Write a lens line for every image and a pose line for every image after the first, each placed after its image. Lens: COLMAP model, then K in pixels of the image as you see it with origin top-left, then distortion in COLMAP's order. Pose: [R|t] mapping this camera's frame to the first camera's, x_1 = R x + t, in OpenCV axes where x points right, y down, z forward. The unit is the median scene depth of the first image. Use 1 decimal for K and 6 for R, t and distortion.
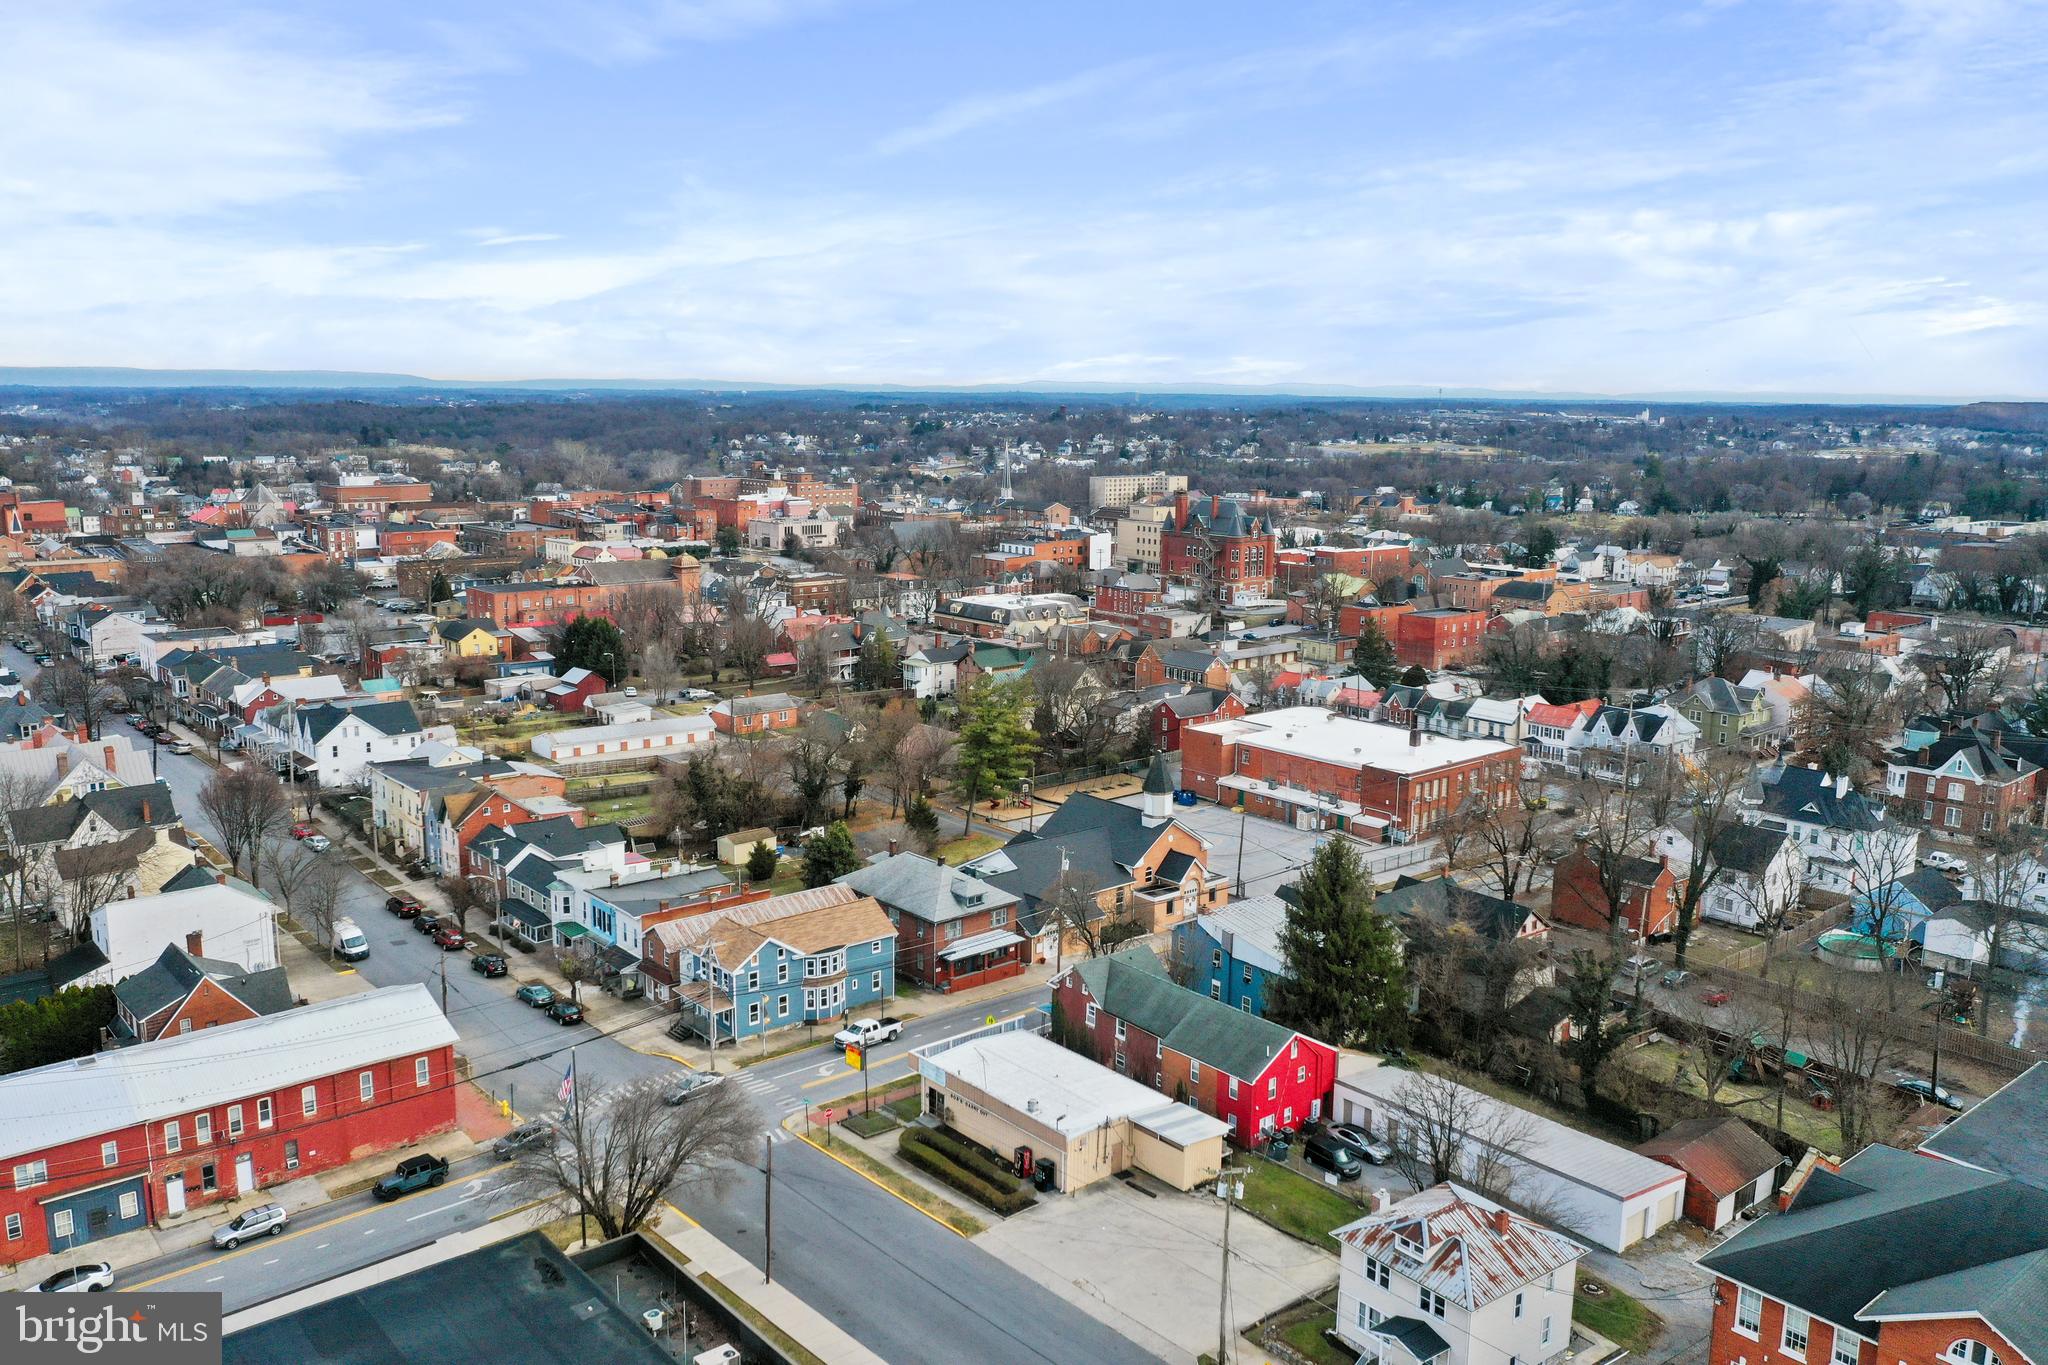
lens RADIAL K [[1612.9, 0, 1015.8], [0, 1612.9, 684.2], [0, 0, 1]] dist [-0.015530, 0.005137]
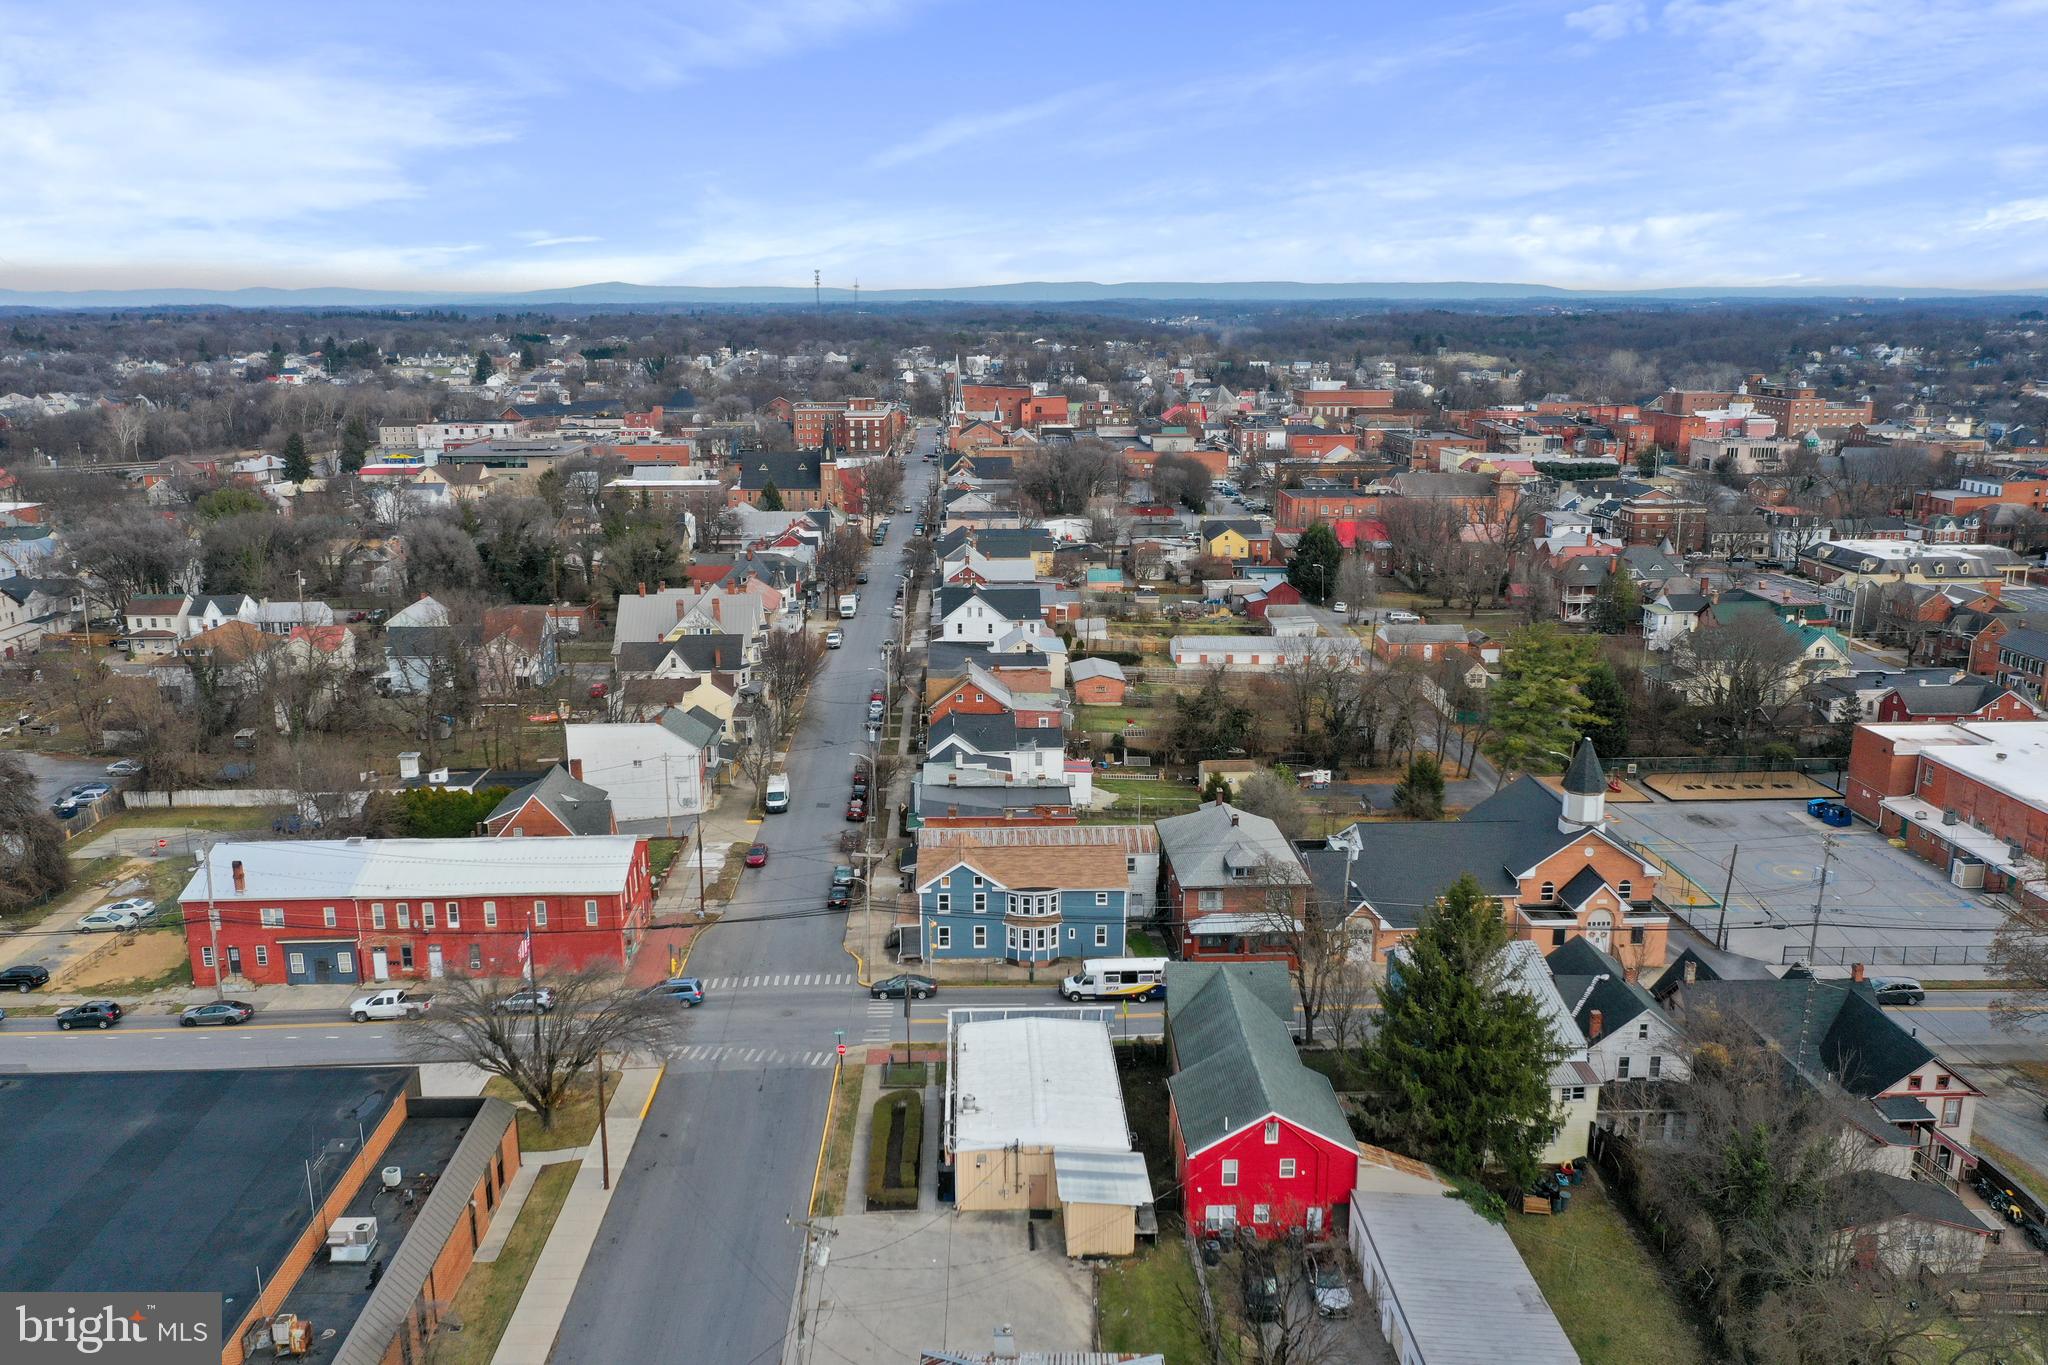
lens RADIAL K [[1612.9, 0, 1015.8], [0, 1612.9, 684.2], [0, 0, 1]] dist [-0.015530, 0.005137]
pose [[0.782077, 0.132501, -0.608933, 0.375035], [-0.099860, 0.991154, 0.087417, -0.027141], [0.615129, -0.007559, 0.788390, 0.240648]]
